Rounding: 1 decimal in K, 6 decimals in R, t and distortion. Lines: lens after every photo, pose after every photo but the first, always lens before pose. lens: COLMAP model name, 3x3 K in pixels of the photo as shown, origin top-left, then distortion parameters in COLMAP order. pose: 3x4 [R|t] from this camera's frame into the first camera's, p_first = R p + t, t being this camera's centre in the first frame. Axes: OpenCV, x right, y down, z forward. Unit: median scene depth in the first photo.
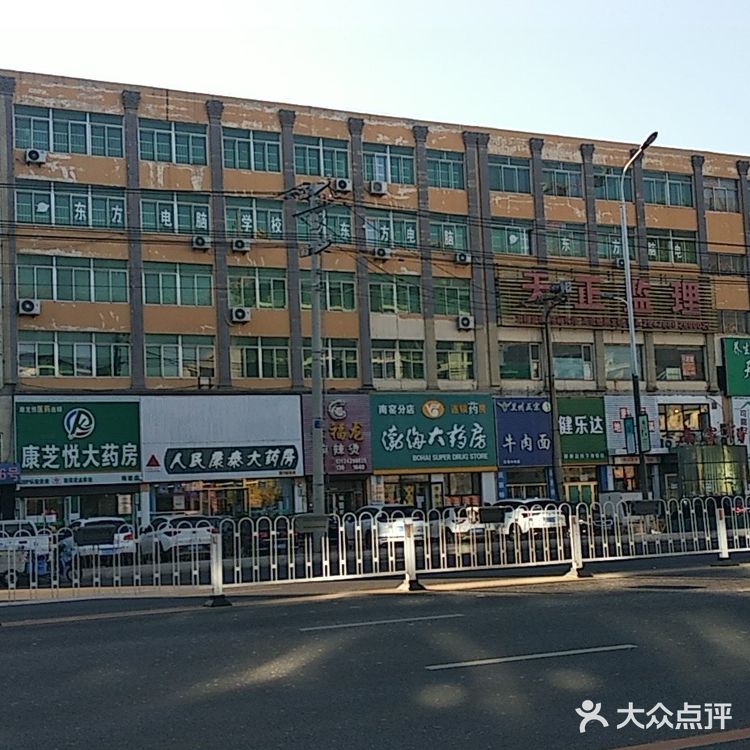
lens RADIAL K [[1193.9, 0, 382.7], [0, 1193.9, 373.9], [0, 0, 1]] dist [0.103548, -0.265337]
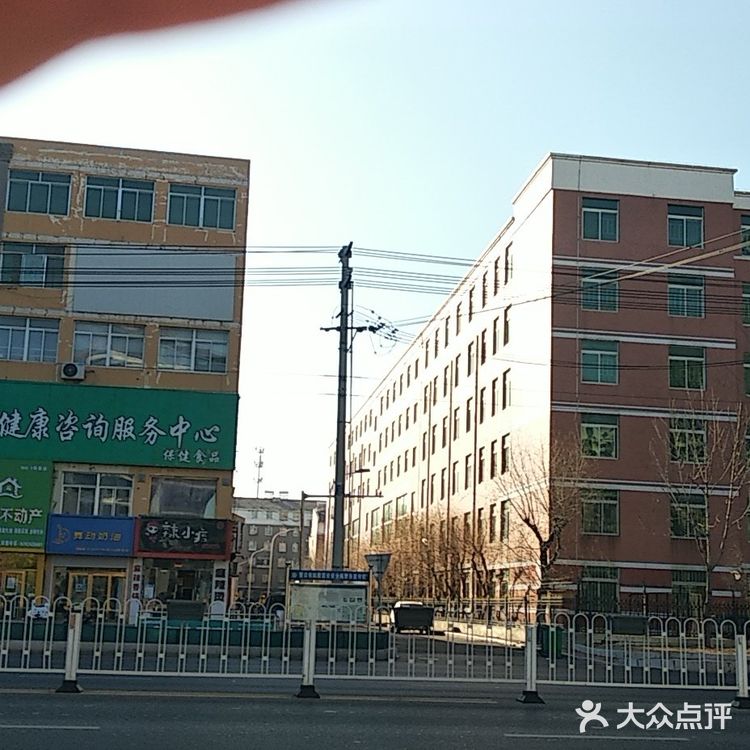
lens RADIAL K [[1193.9, 0, 382.7], [0, 1193.9, 373.9], [0, 0, 1]] dist [0.103548, -0.265337]
pose [[0.955304, 0.022336, -0.294780, 0.840768], [-0.044483, 0.996649, -0.068641, 0.008158], [0.292259, 0.078686, 0.953097, 0.410319]]
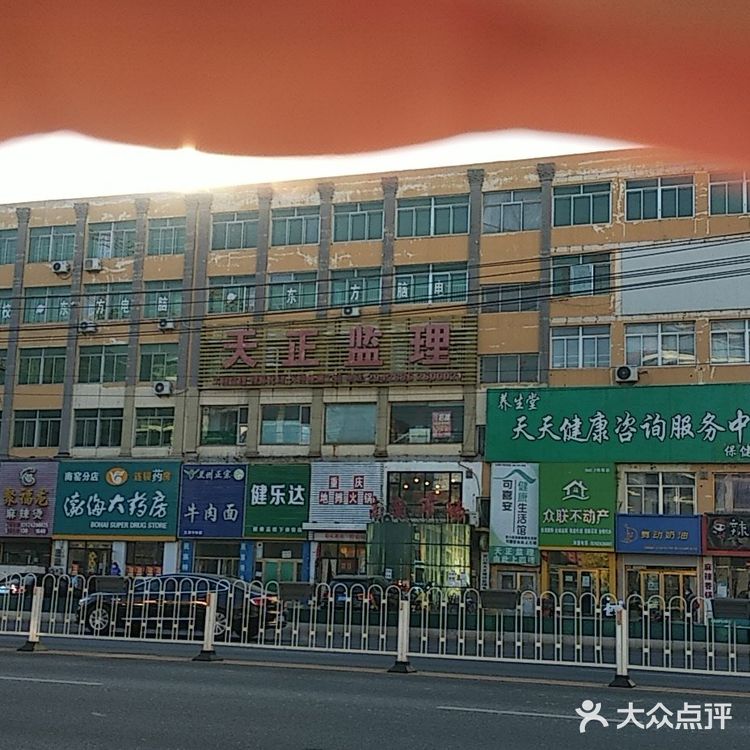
lens RADIAL K [[1193.9, 0, 382.7], [0, 1193.9, 373.9], [0, 0, 1]] dist [0.103548, -0.265337]
pose [[0.699207, -0.054675, -0.712825, 0.873096], [0.015223, 0.997984, -0.061614, 0.008465], [0.714757, 0.032230, 0.698630, 0.425731]]
